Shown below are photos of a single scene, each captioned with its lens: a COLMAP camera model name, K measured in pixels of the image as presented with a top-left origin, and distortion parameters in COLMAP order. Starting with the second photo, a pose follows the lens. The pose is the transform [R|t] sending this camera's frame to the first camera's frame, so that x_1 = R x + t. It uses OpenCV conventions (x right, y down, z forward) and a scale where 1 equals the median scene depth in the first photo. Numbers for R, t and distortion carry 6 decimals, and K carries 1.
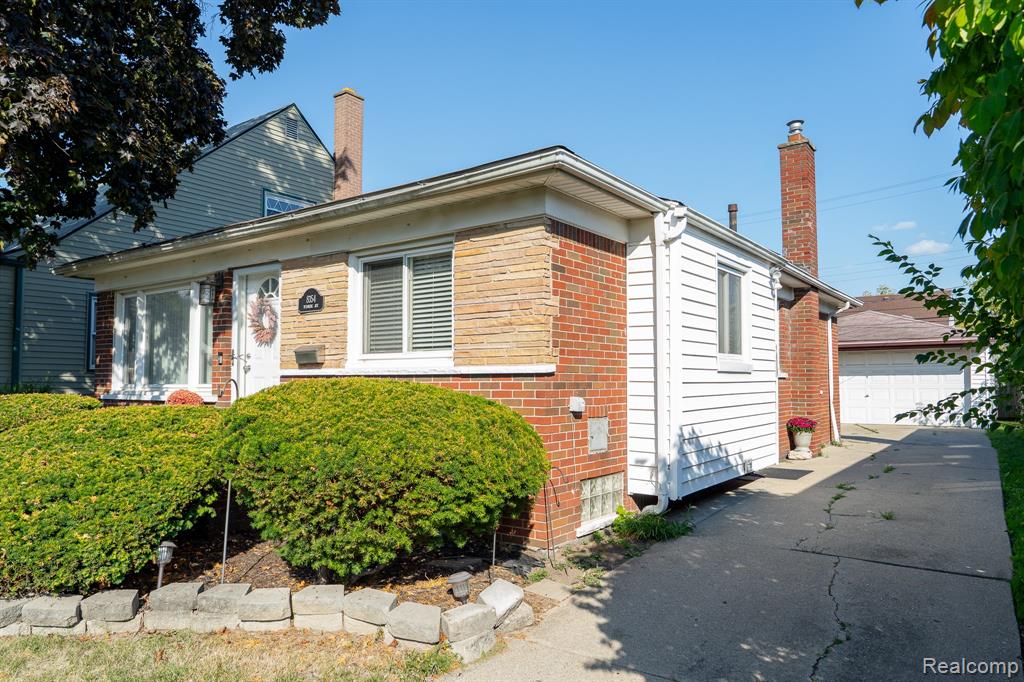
lens RADIAL K [[690.1, 0, 511.2], [0, 690.1, 347.8], [0, 0, 1]] dist [-0.005715, 0.002351]
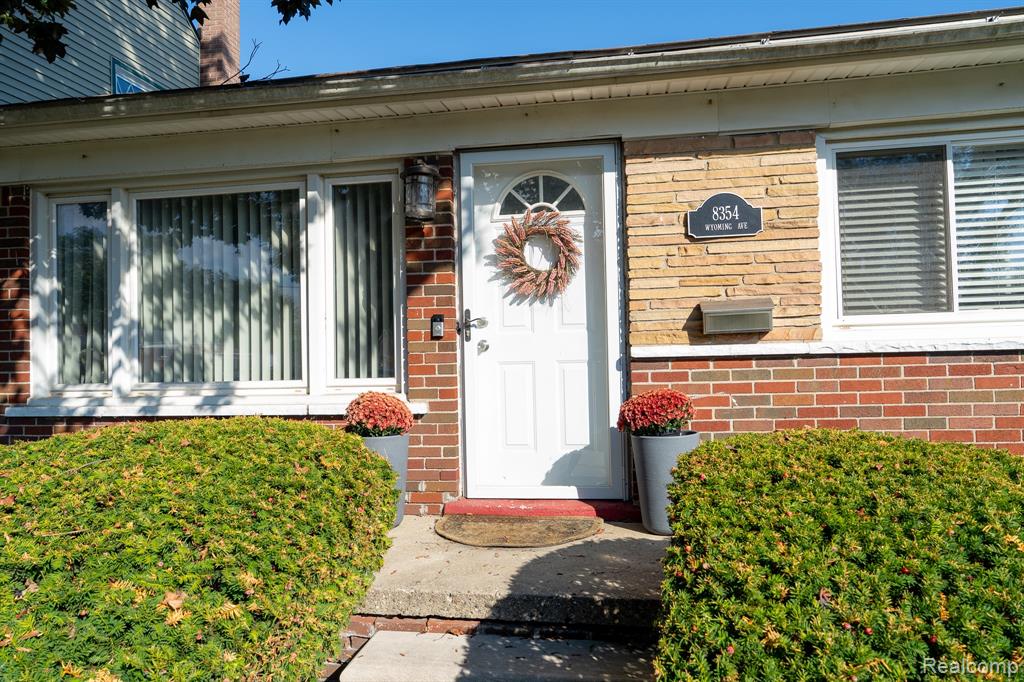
lens RADIAL K [[735.1, 0, 512.5], [0, 735.1, 346.9], [0, 0, 1]] dist [-0.003247, 0.001999]
pose [[0.899057, -0.002209, 0.437827, -0.691038], [-0.002785, 0.999938, 0.010765, 0.027353], [-0.437823, -0.010897, 0.898995, 0.562433]]
